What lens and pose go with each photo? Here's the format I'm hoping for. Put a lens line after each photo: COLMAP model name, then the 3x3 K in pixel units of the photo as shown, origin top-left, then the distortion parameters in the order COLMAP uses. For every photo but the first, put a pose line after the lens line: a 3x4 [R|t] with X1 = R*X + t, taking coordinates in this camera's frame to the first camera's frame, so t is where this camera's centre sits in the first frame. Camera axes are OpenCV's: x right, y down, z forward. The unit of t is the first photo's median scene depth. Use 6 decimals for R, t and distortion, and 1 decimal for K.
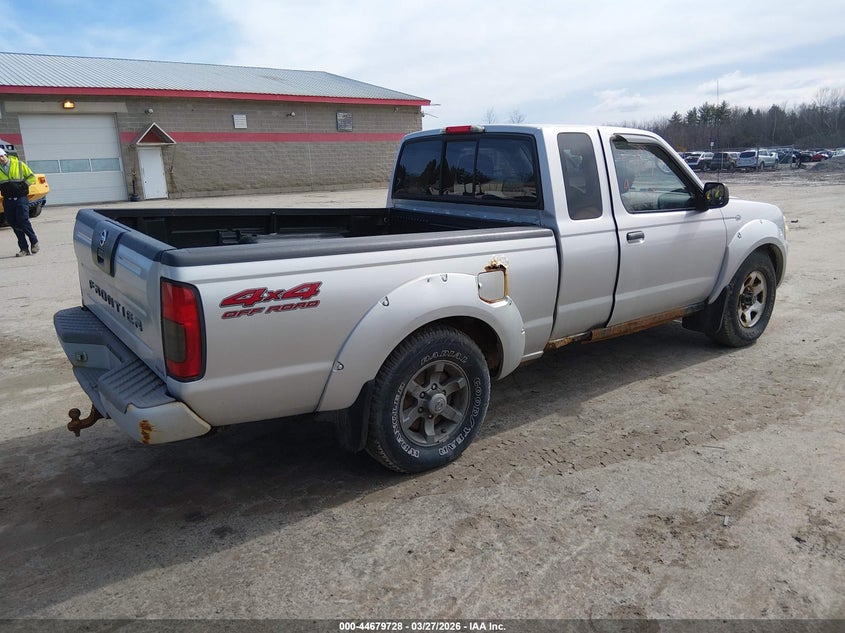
lens RADIAL K [[625.9, 0, 422.5], [0, 625.9, 316.5], [0, 0, 1]] dist [0.002699, 0.000154]
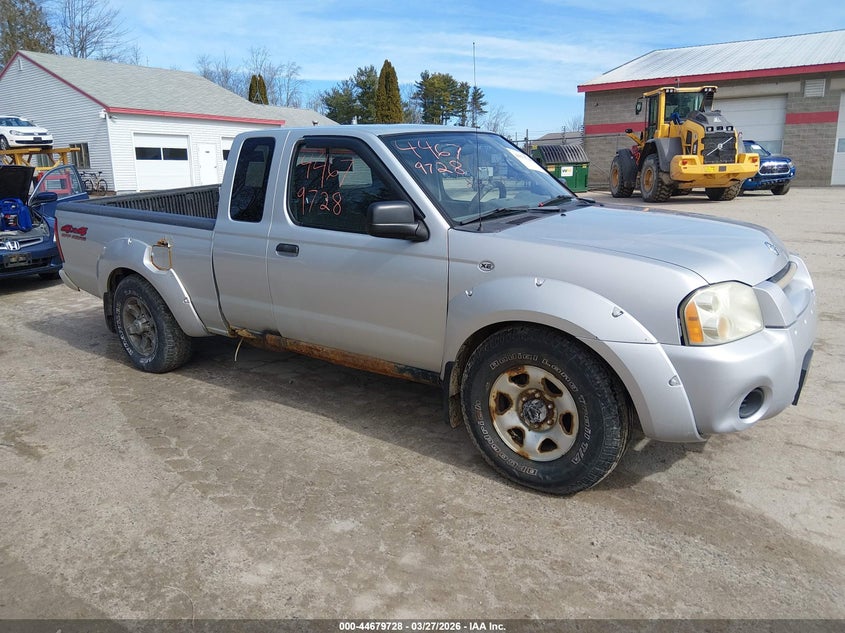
lens RADIAL K [[625.9, 0, 422.5], [0, 625.9, 316.5], [0, 0, 1]] dist [0.002699, 0.000154]
pose [[0.303386, 0.255200, -0.918058, 1.089489], [-0.223355, 0.955671, 0.191845, -0.218607], [0.926320, 0.146850, 0.346937, 0.755854]]
